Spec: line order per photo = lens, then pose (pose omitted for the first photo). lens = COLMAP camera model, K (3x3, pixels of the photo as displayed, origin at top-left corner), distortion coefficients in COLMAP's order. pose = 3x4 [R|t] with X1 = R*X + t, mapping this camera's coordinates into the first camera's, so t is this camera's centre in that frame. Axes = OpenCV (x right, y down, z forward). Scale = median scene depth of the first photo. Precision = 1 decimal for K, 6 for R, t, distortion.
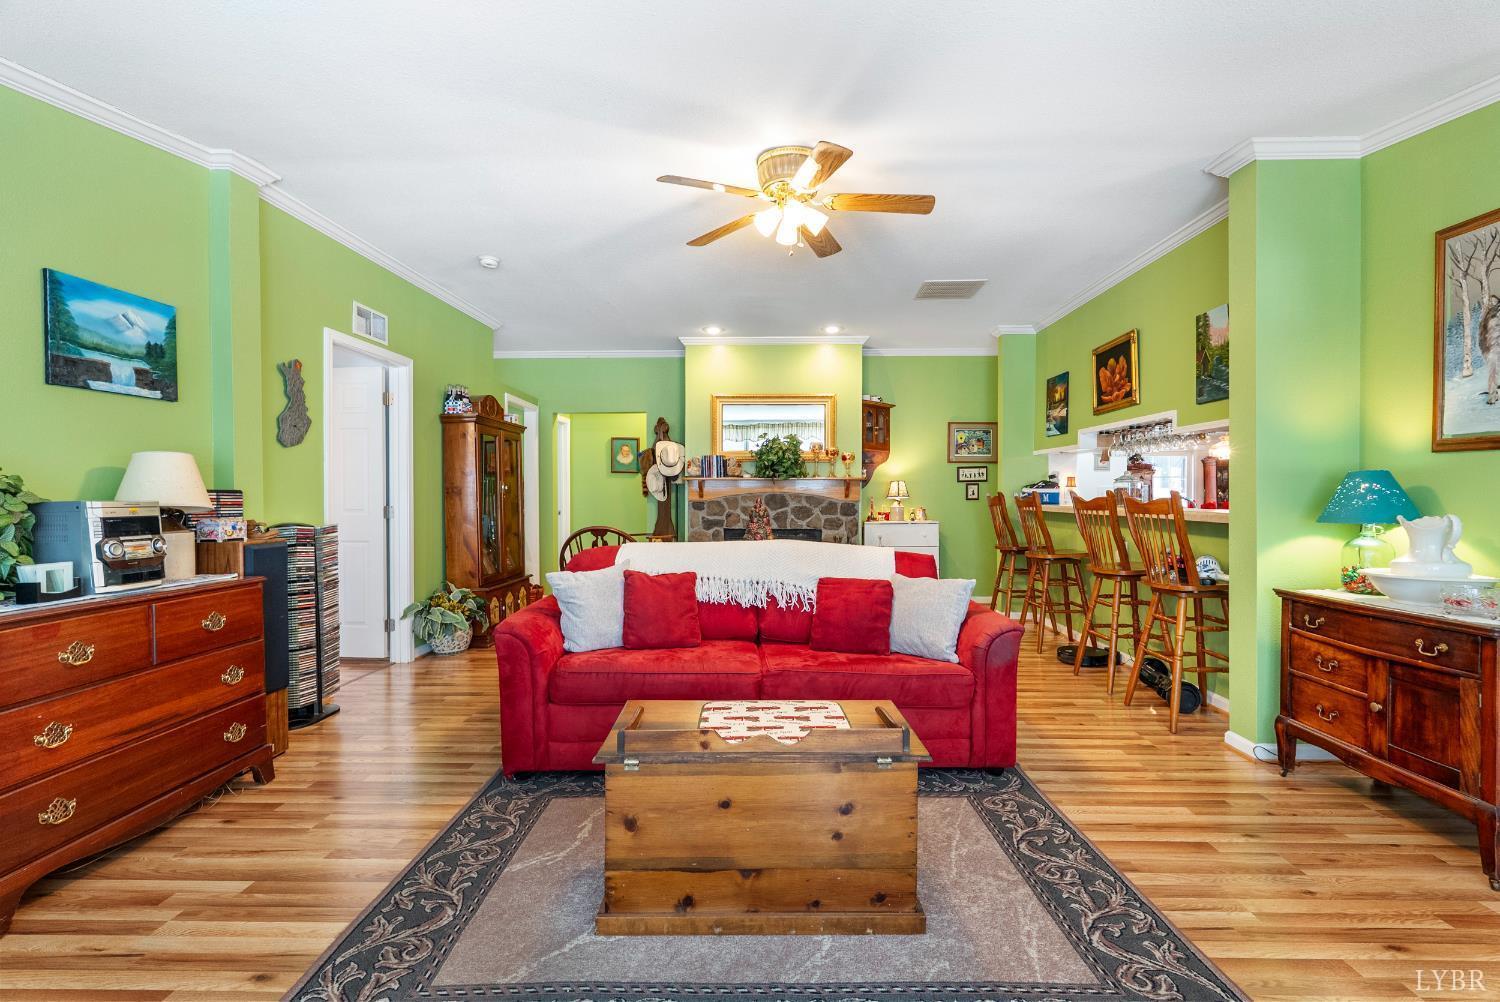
lens RADIAL K [[661.1, 0, 748.6], [0, 661.1, 498.9], [0, 0, 1]] dist [-0.002356, -0.000401]
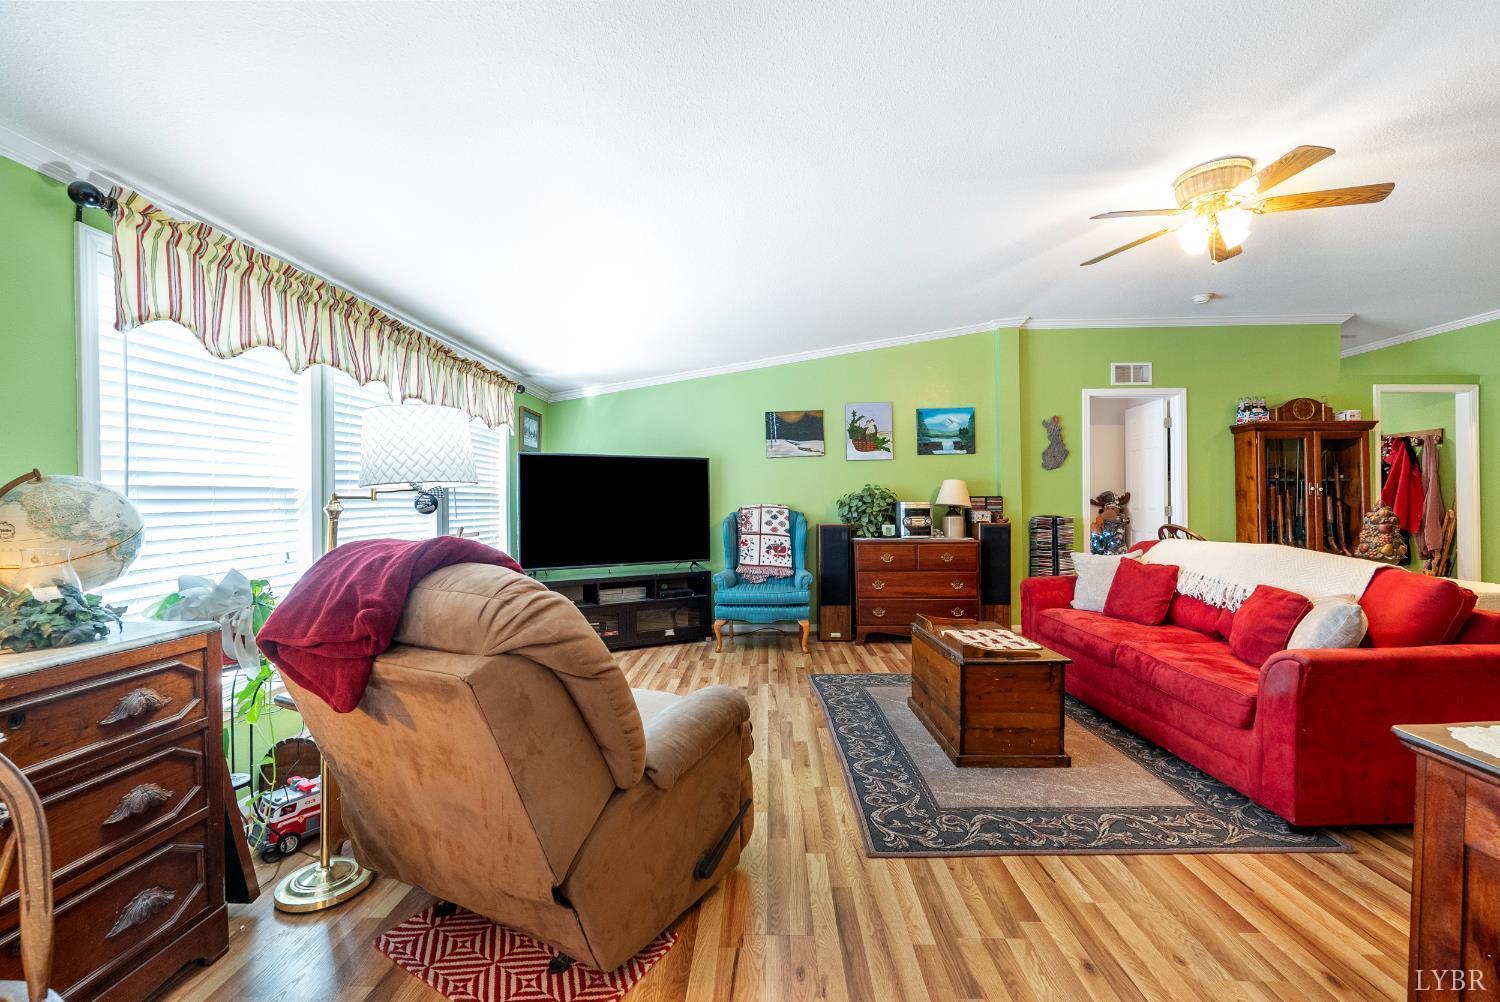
lens RADIAL K [[661.1, 0, 752.0], [0, 661.1, 503.3], [0, 0, 1]] dist [-0.002356, -0.000401]
pose [[0.000753, 0.004926, -0.999988, 1.334142], [0.001122, 0.999987, 0.004927, -0.004225], [0.999999, -0.001125, 0.000748, 0.343276]]
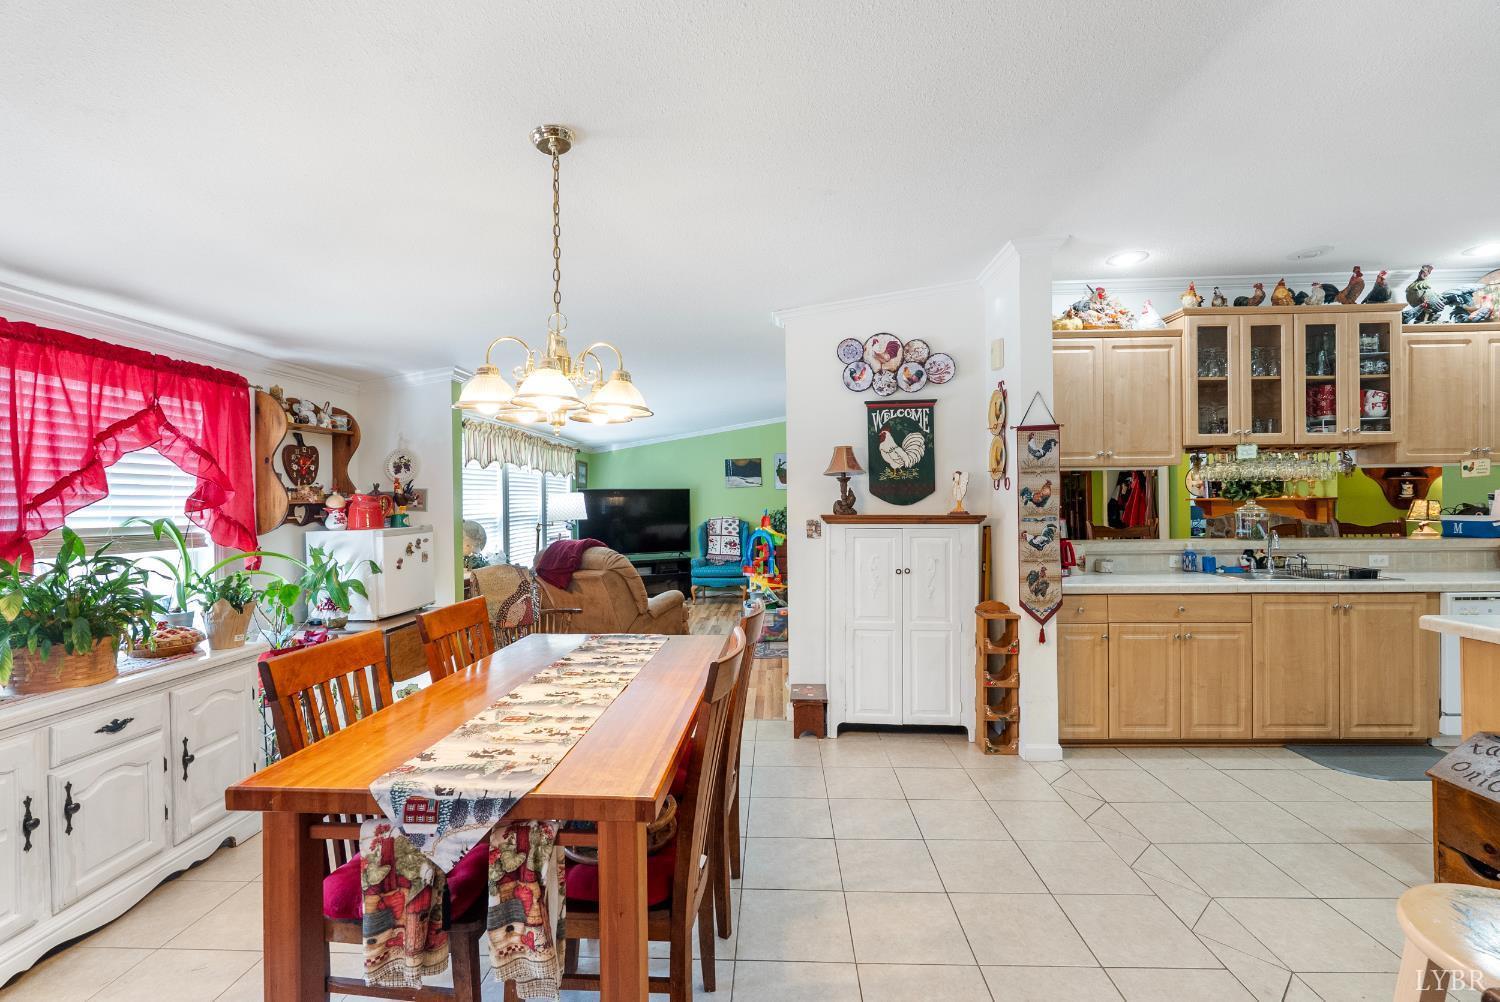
lens RADIAL K [[661.1, 0, 752.1], [0, 661.1, 504.3], [0, 0, 1]] dist [-0.002356, -0.000401]
pose [[-0.024631, 0.002971, -0.999692, 2.784271], [0.006081, 0.999978, 0.002823, -0.070690], [0.999678, -0.006010, -0.024649, 0.641429]]
